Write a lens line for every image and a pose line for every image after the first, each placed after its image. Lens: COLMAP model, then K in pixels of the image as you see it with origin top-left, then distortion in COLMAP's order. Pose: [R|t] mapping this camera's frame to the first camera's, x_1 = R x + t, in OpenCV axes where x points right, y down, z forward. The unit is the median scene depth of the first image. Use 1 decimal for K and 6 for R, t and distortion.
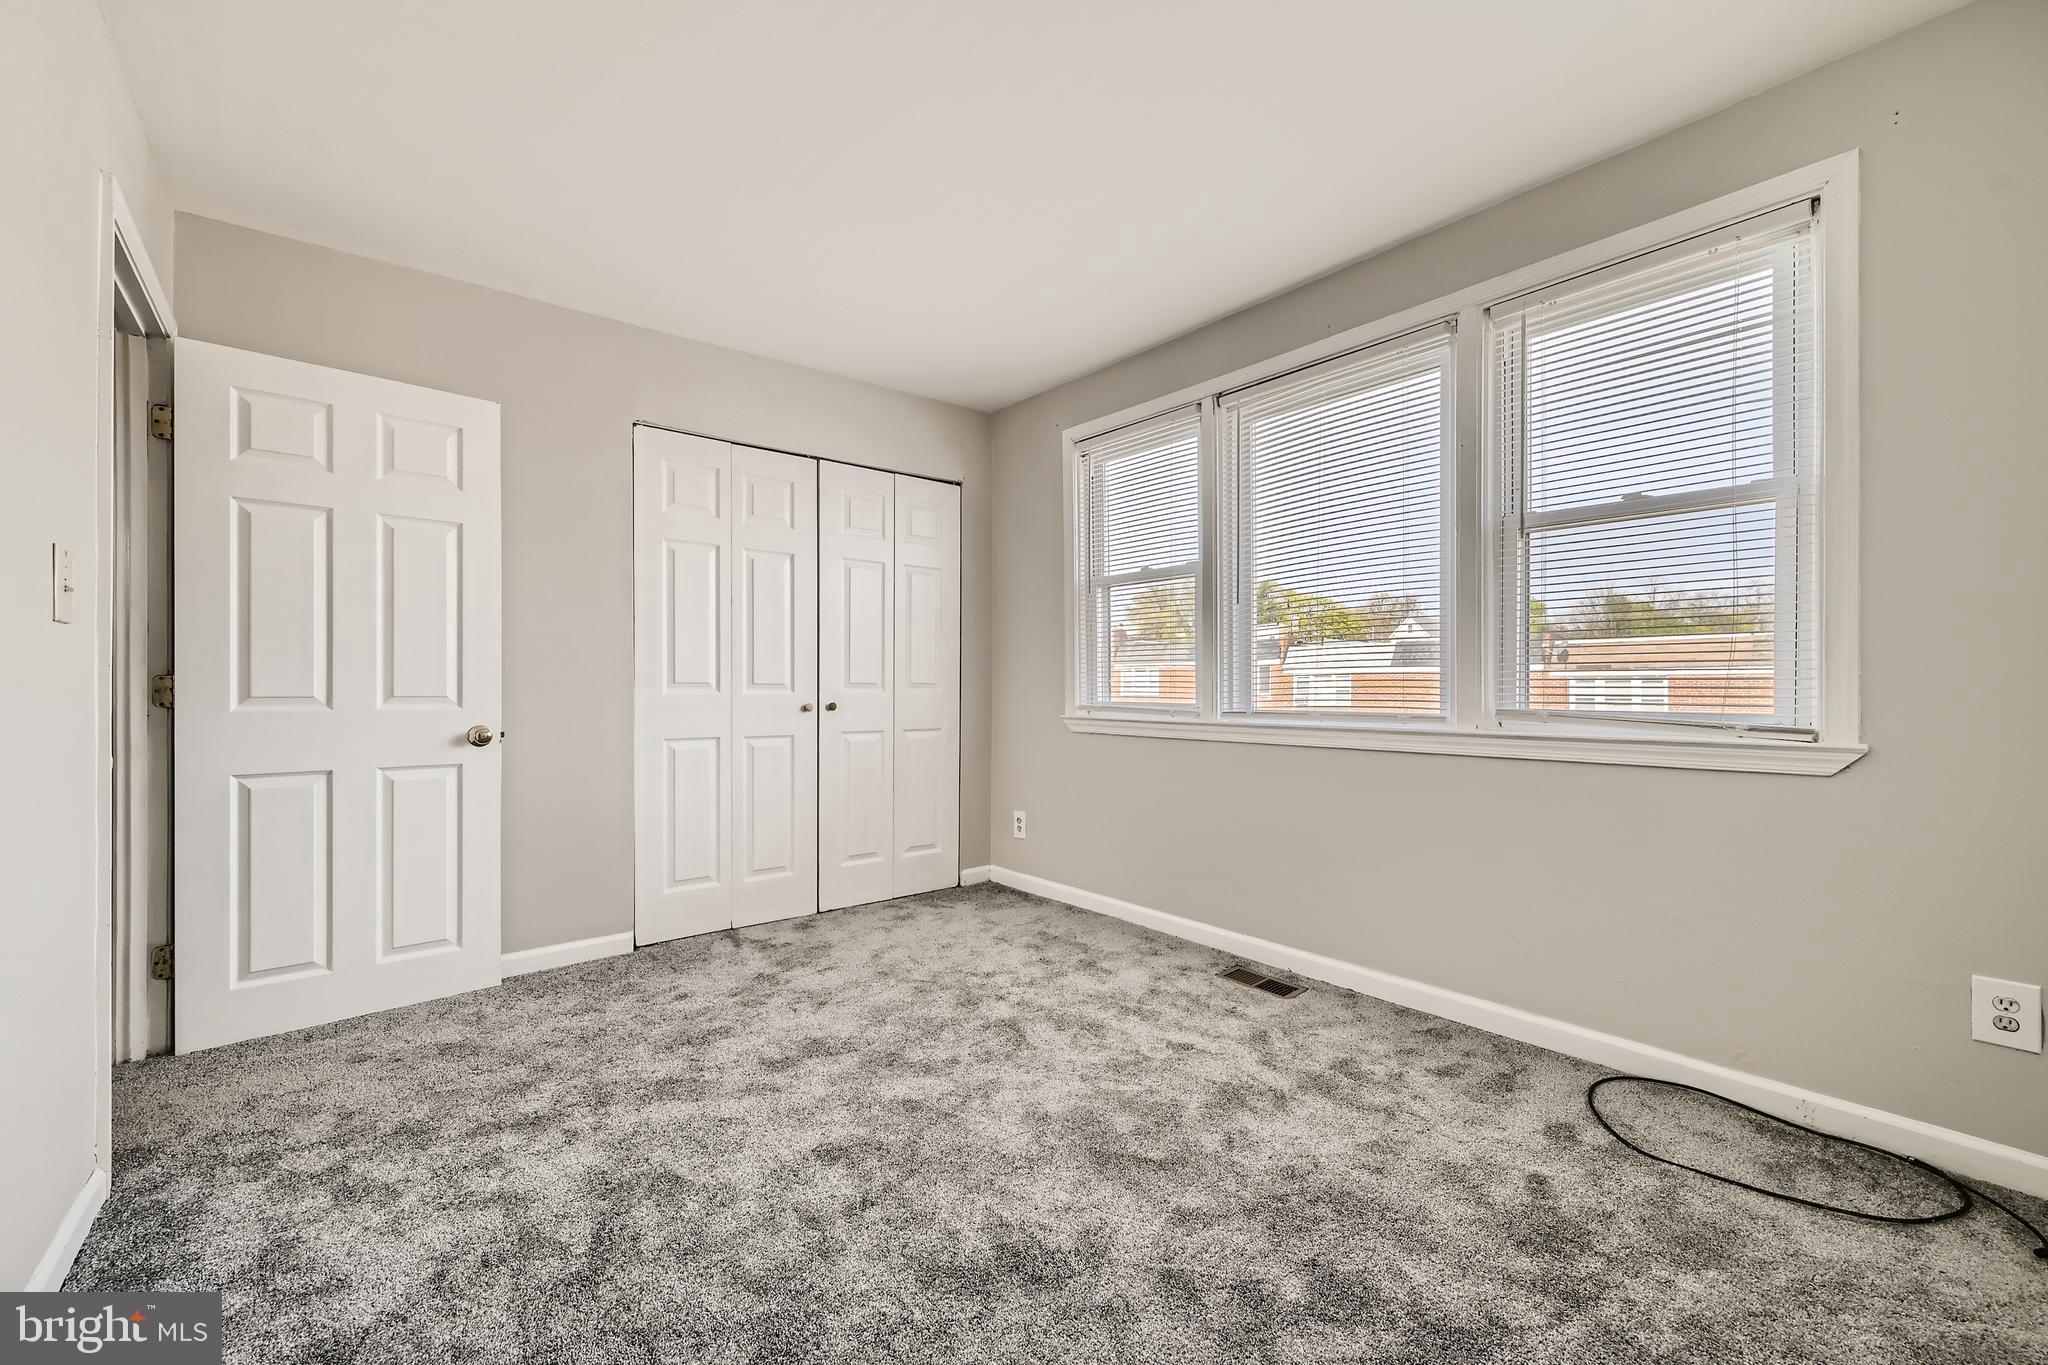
lens RADIAL K [[816.0, 0, 1013.4], [0, 816.0, 683.6], [0, 0, 1]] dist [-0.000250, -0.000111]
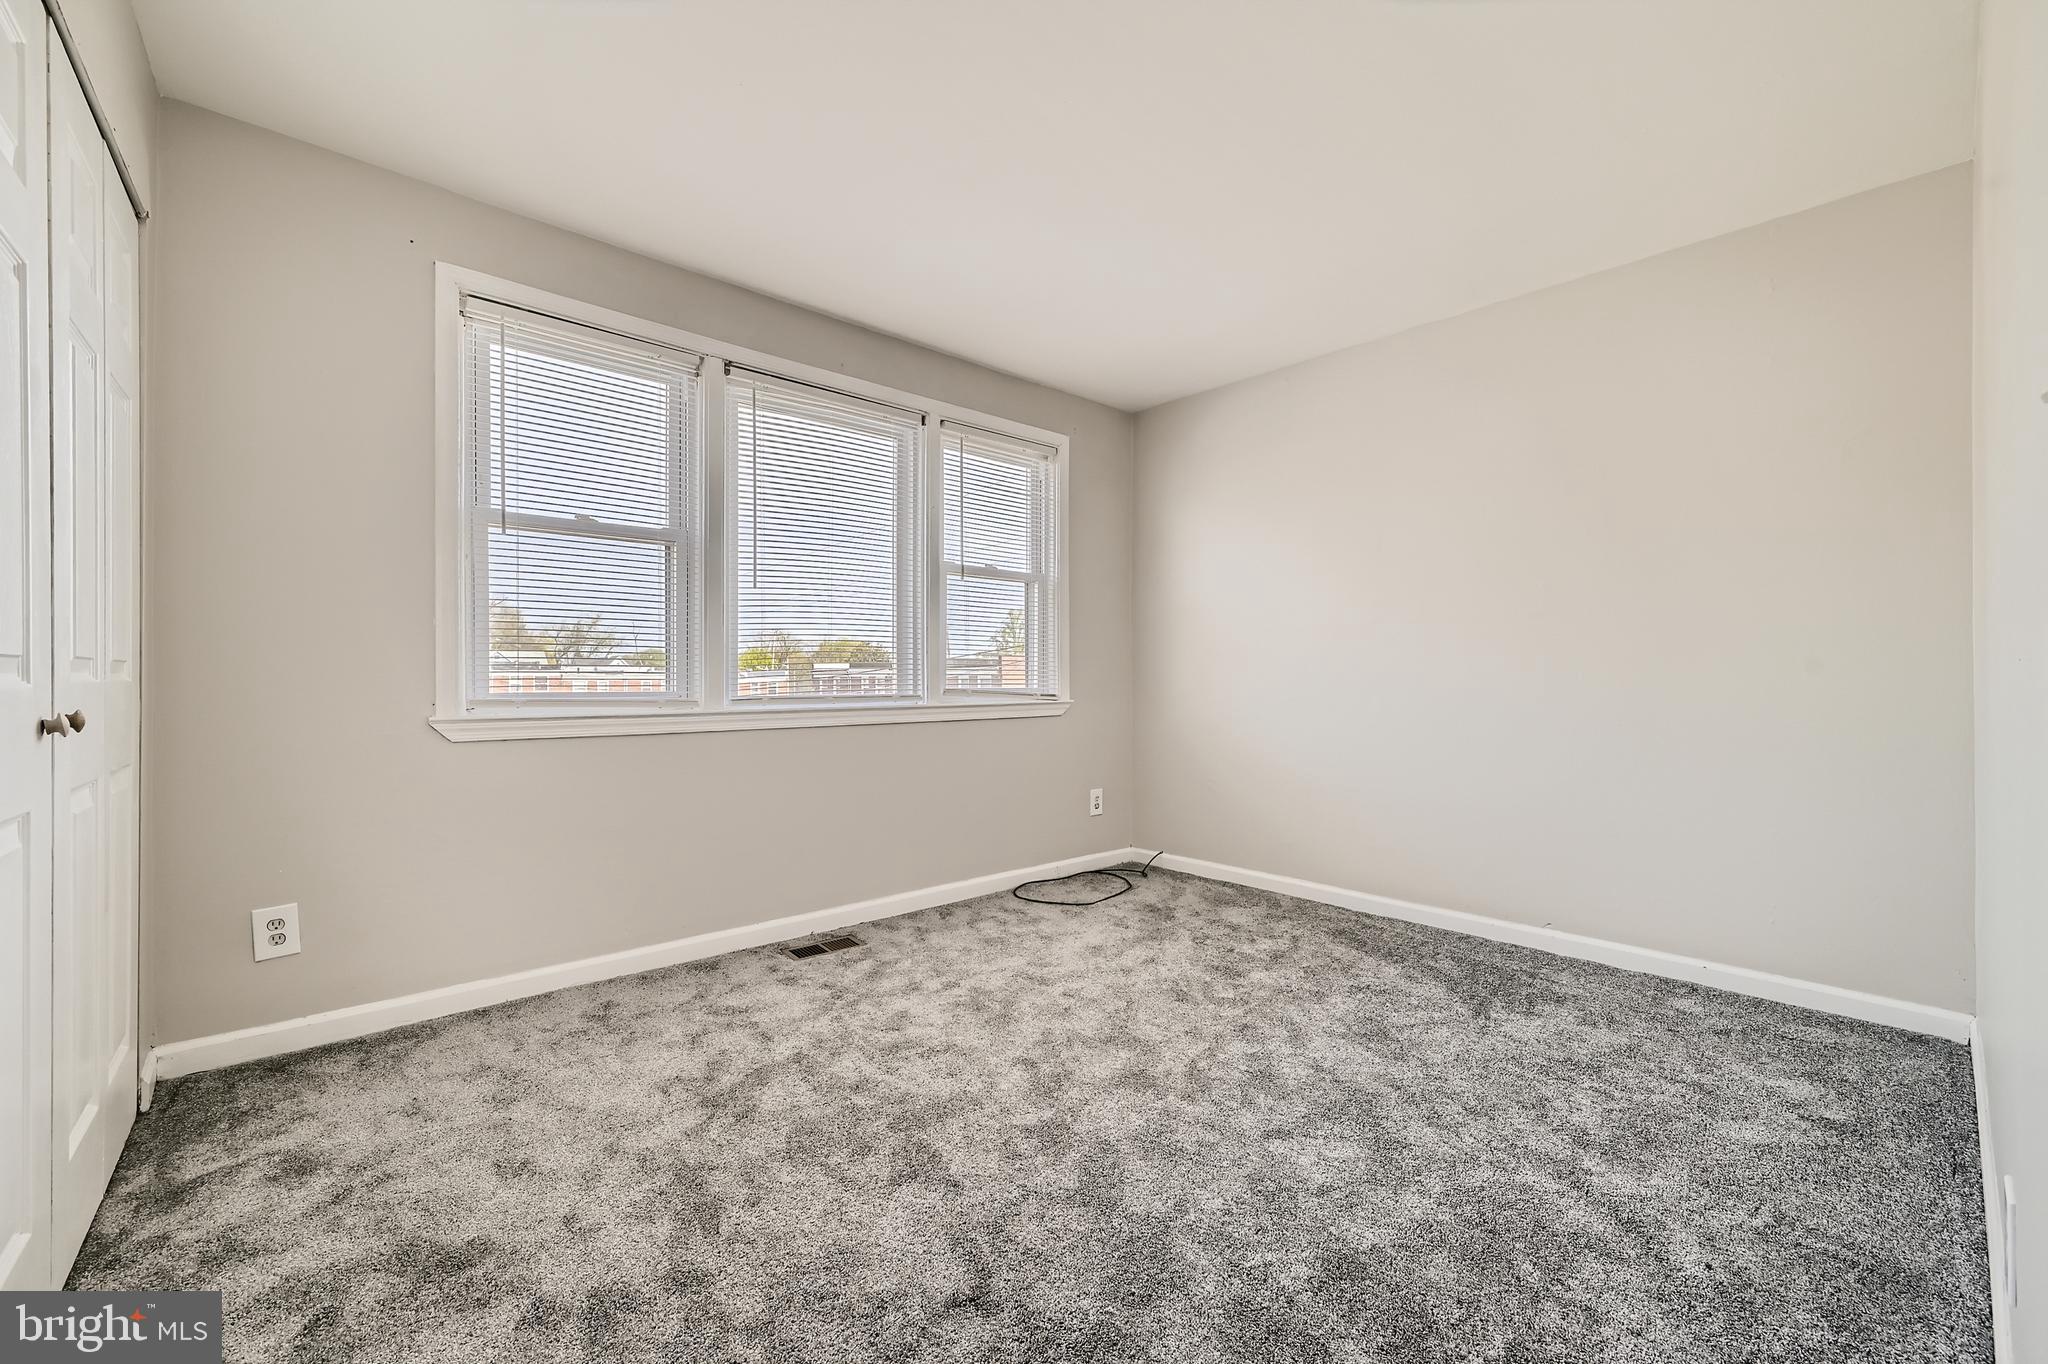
lens RADIAL K [[816.0, 0, 1014.9], [0, 816.0, 681.5], [0, 0, 1]] dist [-0.000250, -0.000111]
pose [[-0.034450, 0.005081, 0.999393, -0.789553], [0.003756, 0.999981, -0.004954, 0.022567], [-0.999399, 0.003583, -0.034469, 0.795173]]
